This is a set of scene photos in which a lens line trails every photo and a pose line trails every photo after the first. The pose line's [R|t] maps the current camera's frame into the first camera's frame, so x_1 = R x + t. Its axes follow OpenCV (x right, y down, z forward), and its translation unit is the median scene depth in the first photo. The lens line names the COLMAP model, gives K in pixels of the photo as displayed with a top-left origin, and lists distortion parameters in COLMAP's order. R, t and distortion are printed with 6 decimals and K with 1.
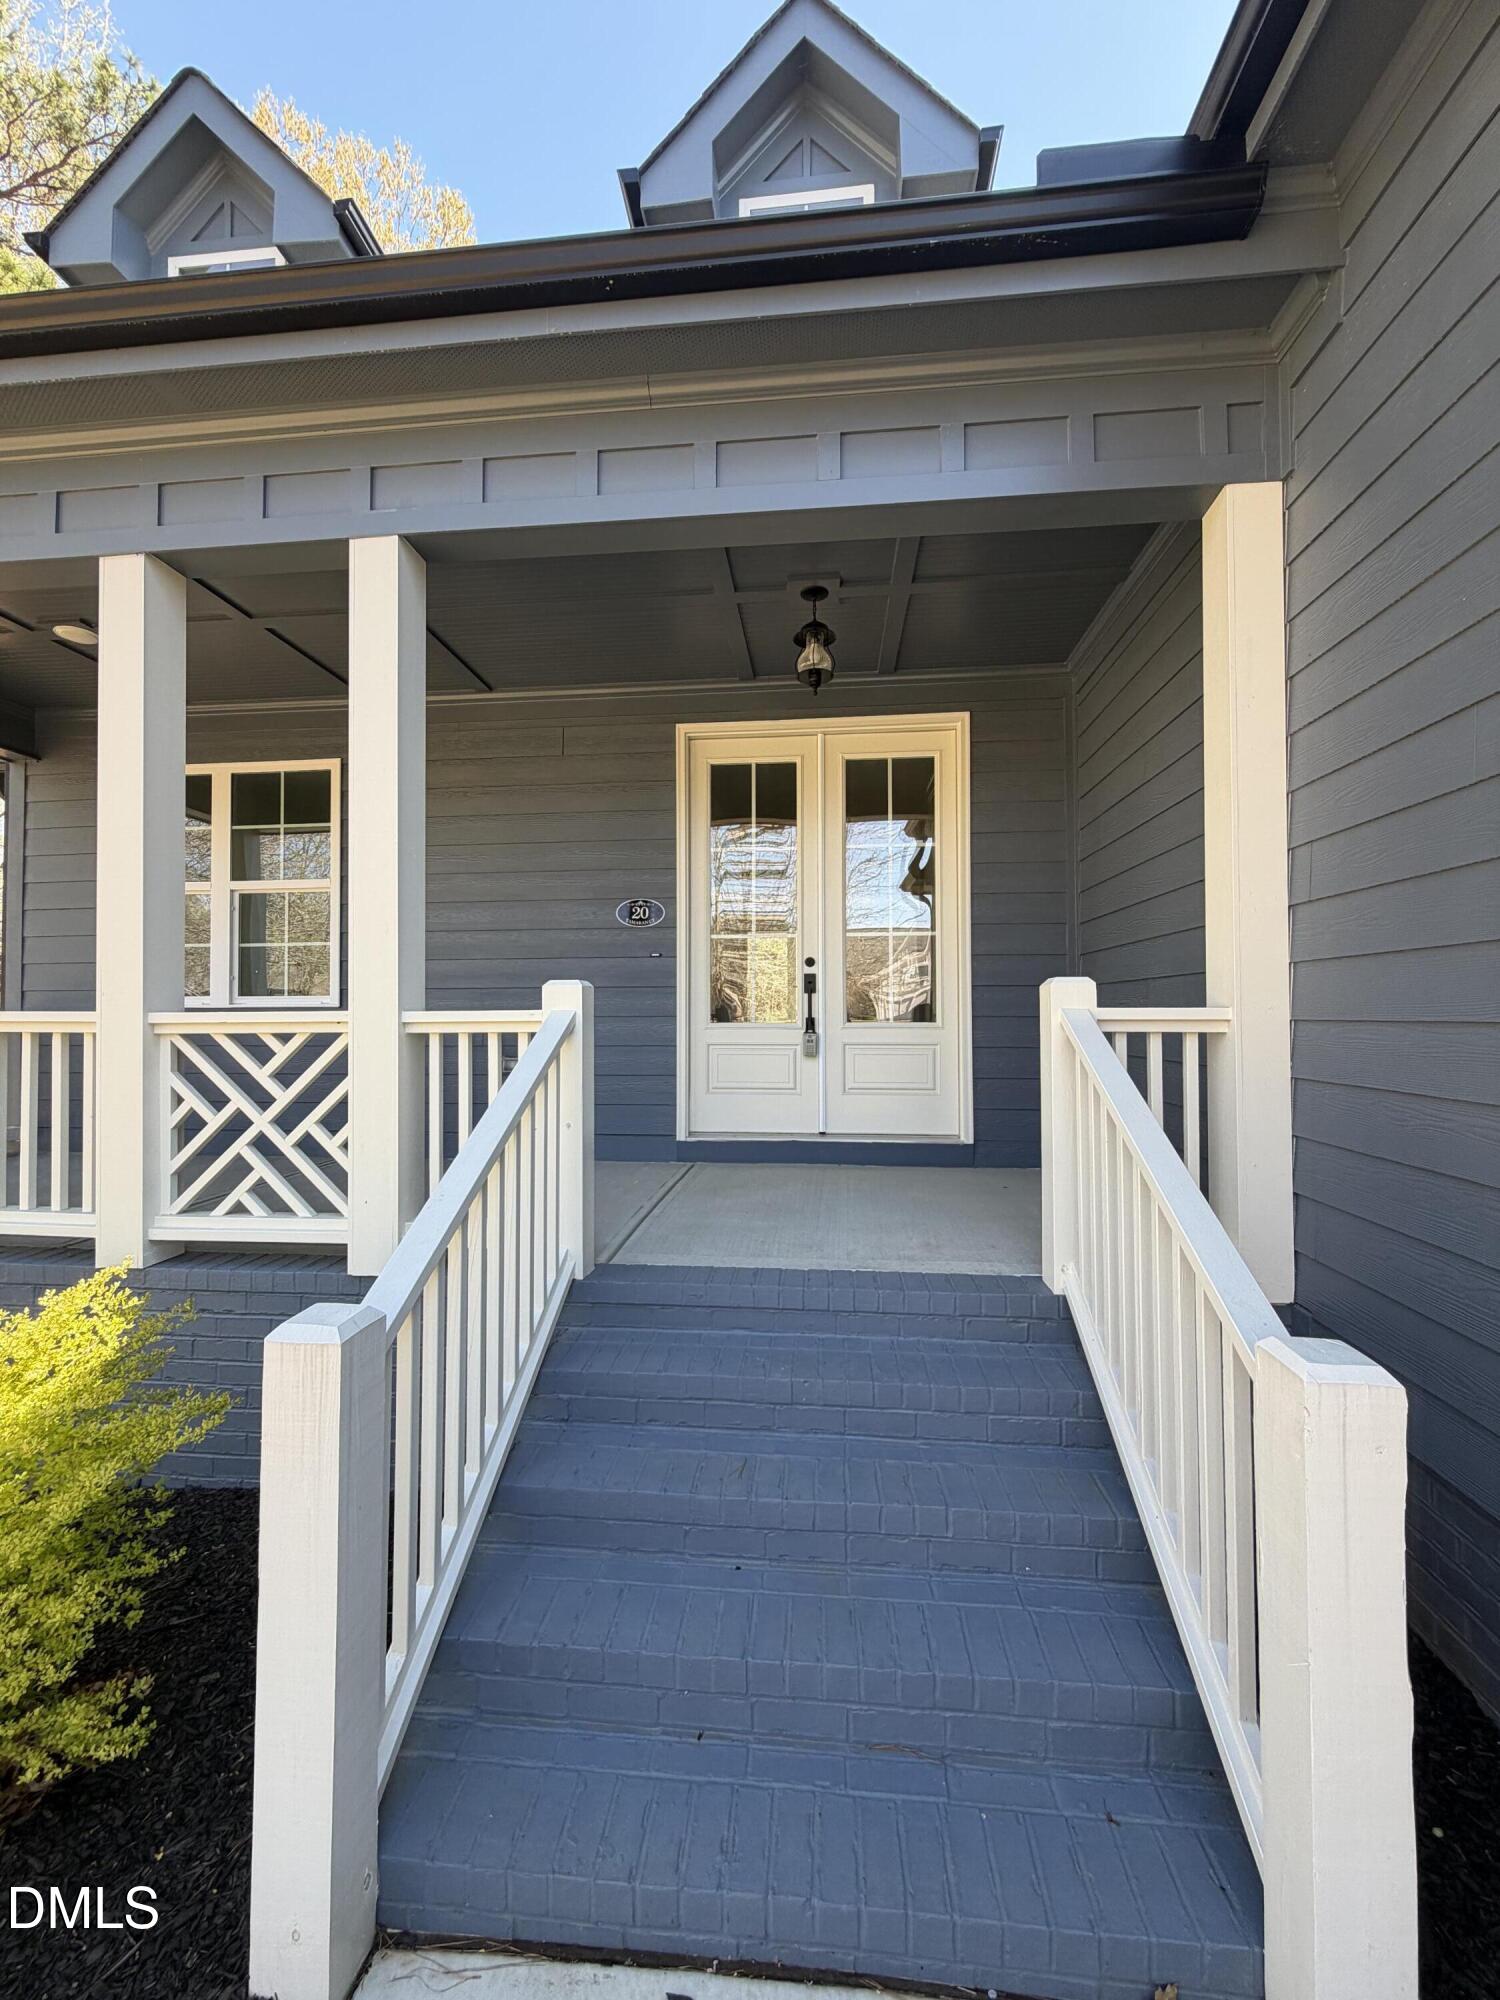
lens RADIAL K [[799.8, 0, 753.9], [0, 799.8, 996.8], [0, 0, 1]] dist [0.001870, 0.000036]
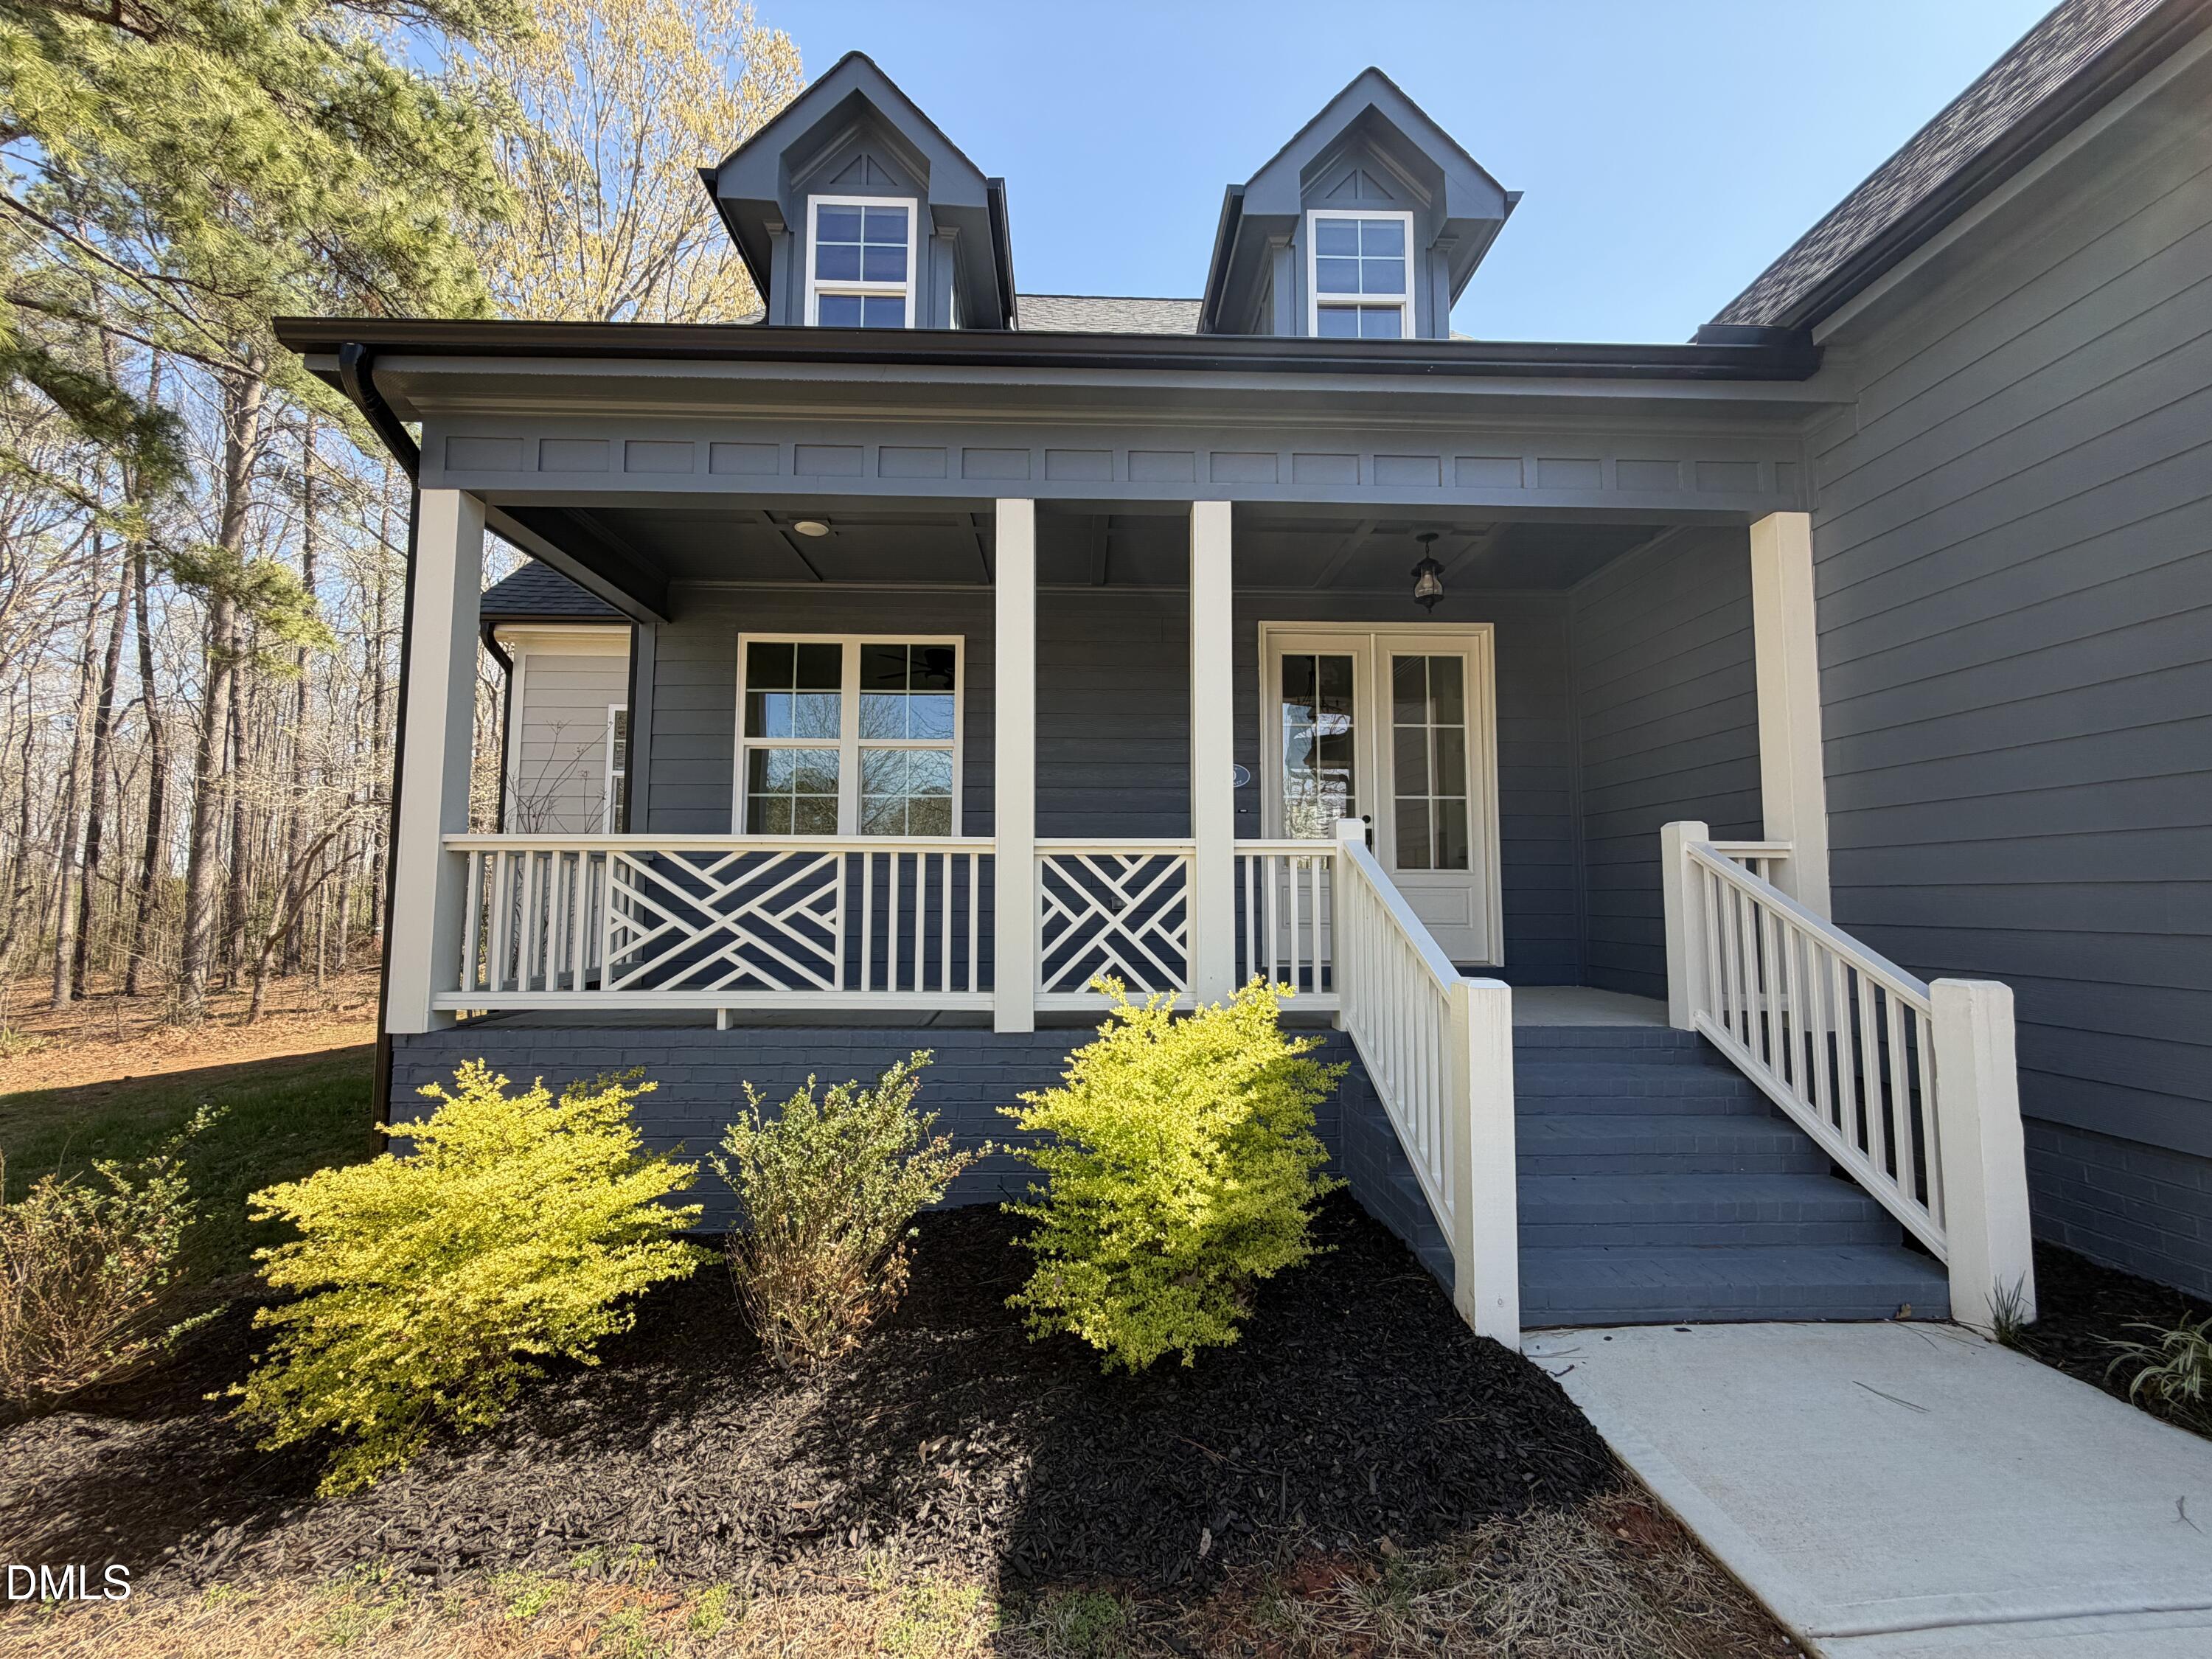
lens RADIAL K [[879.6, 0, 1113.0], [0, 879.6, 832.2], [0, 0, 1]] dist [0.001831, 0.000357]
pose [[0.991611, 0.015001, 0.128381, -0.654978], [-0.008248, 0.998562, -0.052972, 0.068635], [-0.128991, 0.051469, 0.990309, -0.369805]]
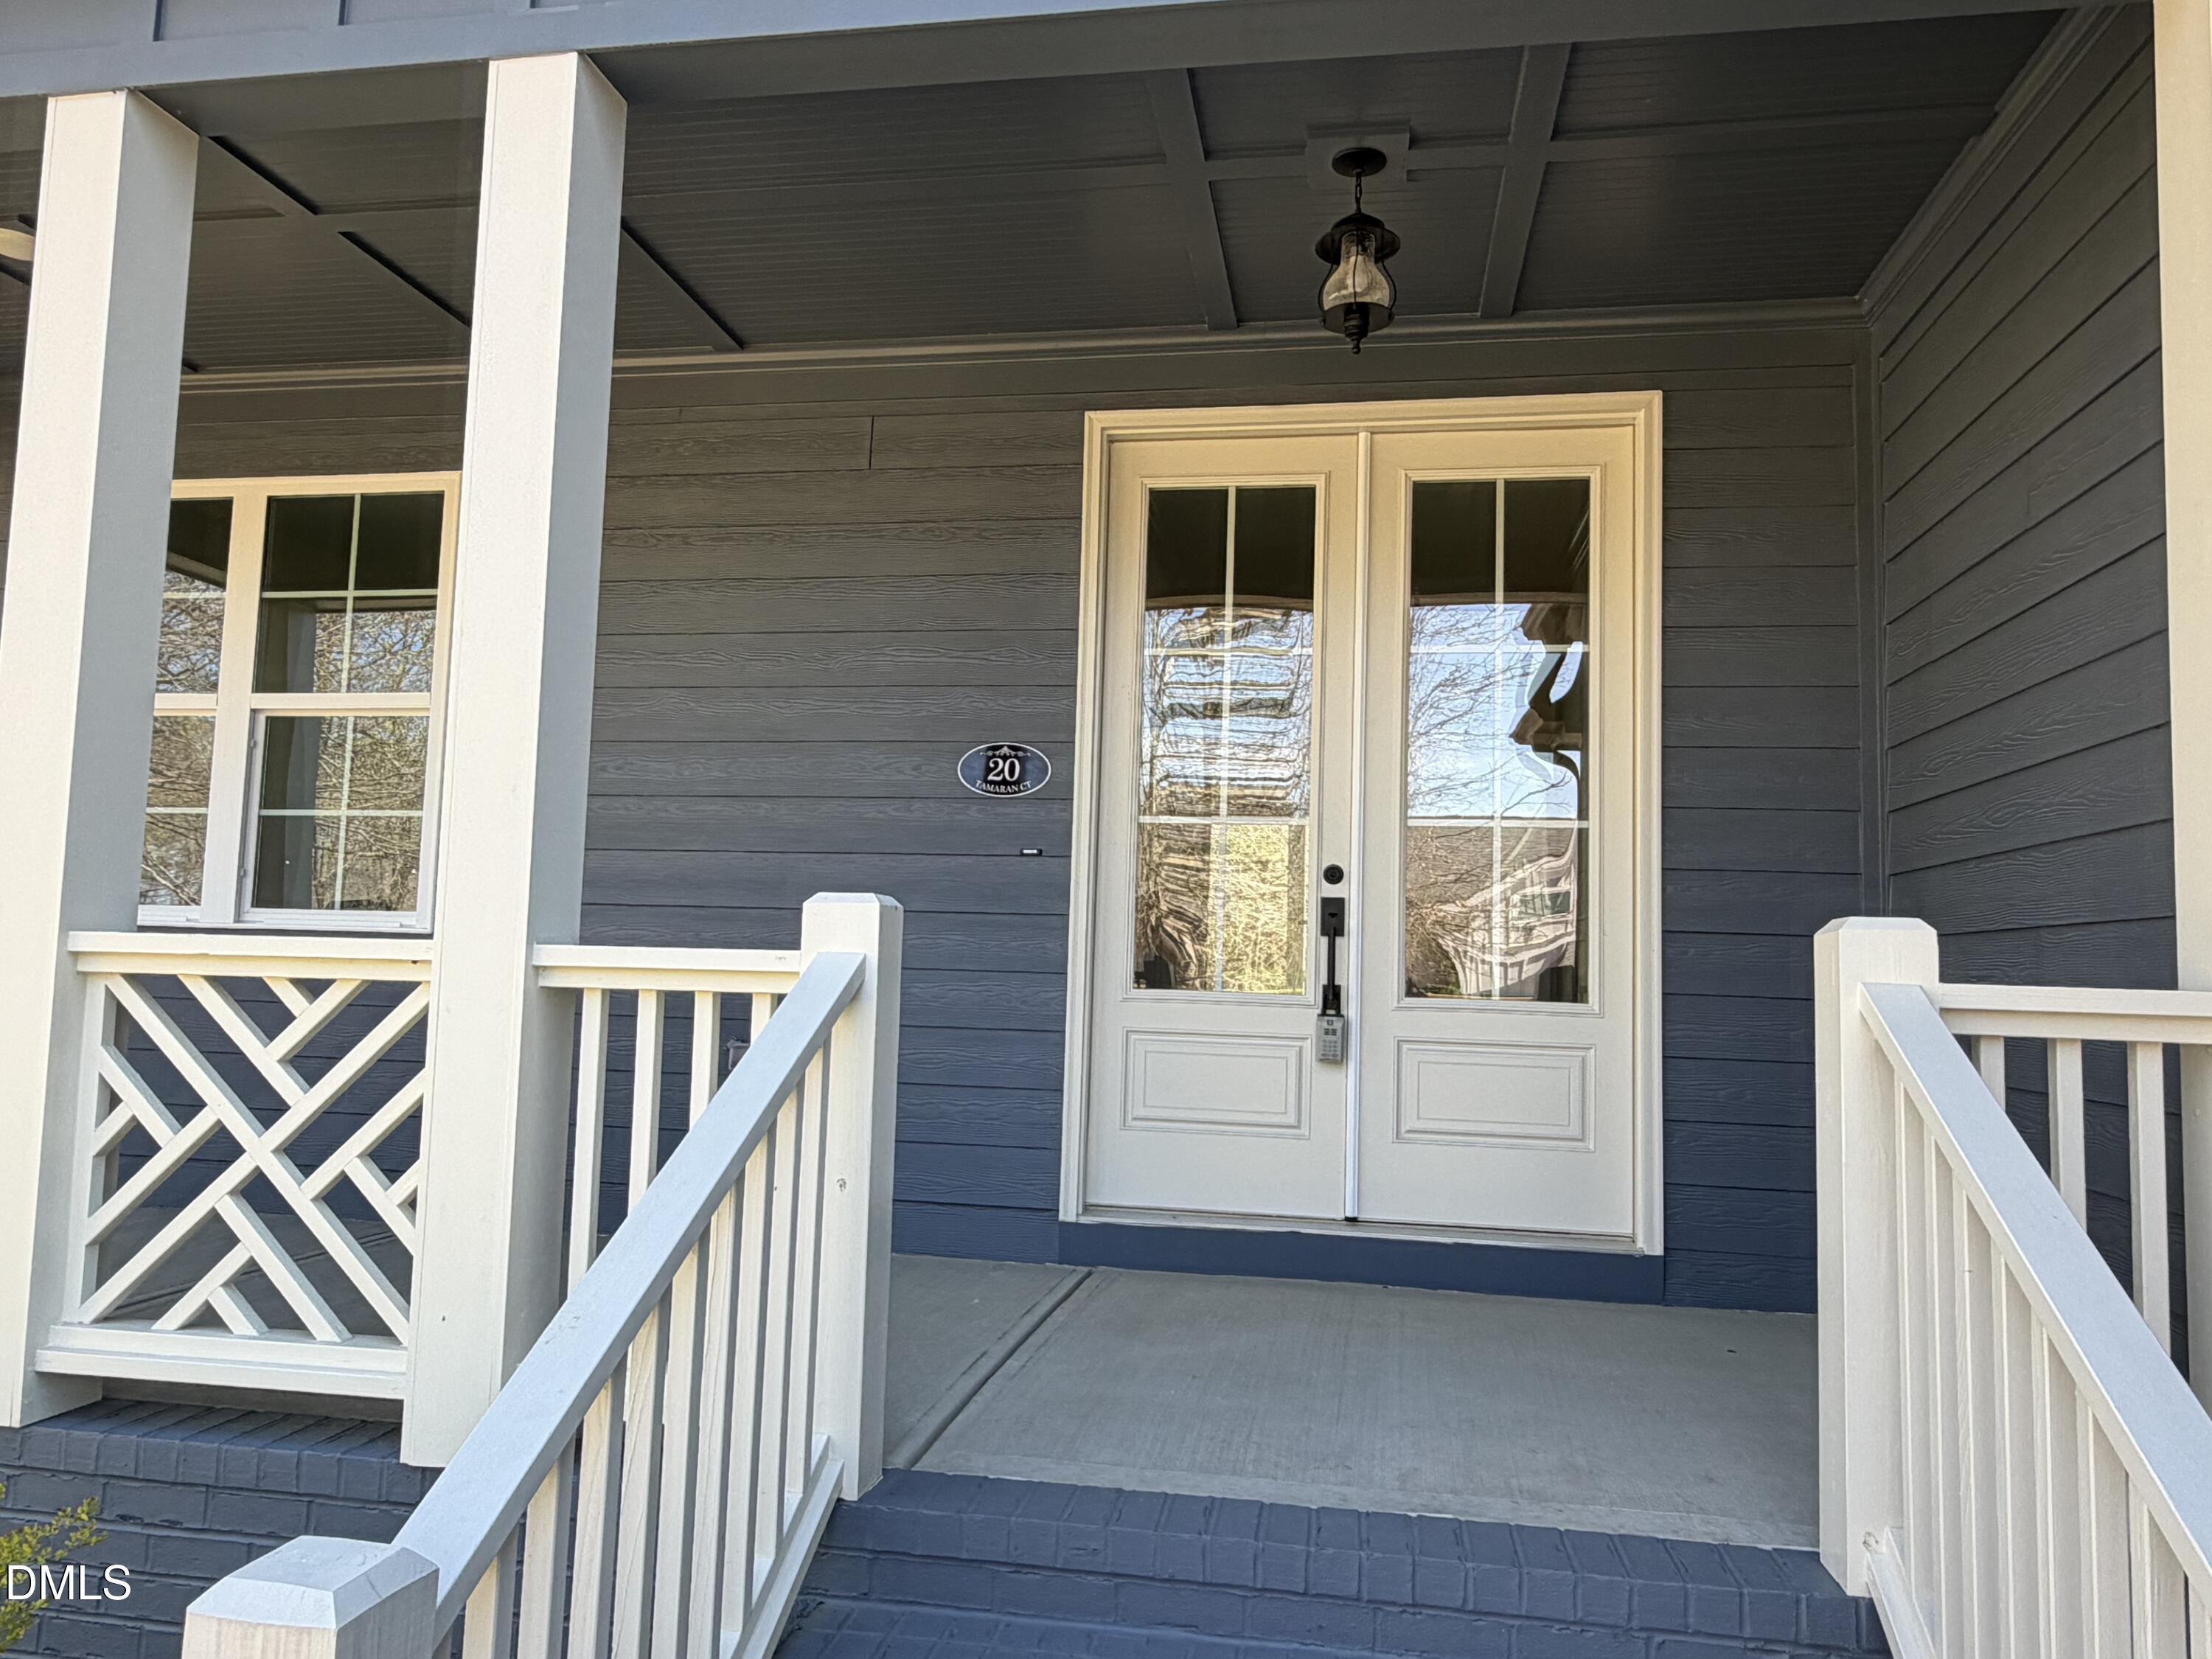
lens RADIAL K [[1534.0, 0, 1106.5], [0, 1534.0, 836.4], [0, 0, 1]] dist [0.001525, 0.003288]
pose [[0.996727, 0.027078, -0.076178, -0.000020], [-0.032187, 0.997257, -0.066659, 0.002445], [0.074164, 0.068892, 0.994864, 0.032179]]
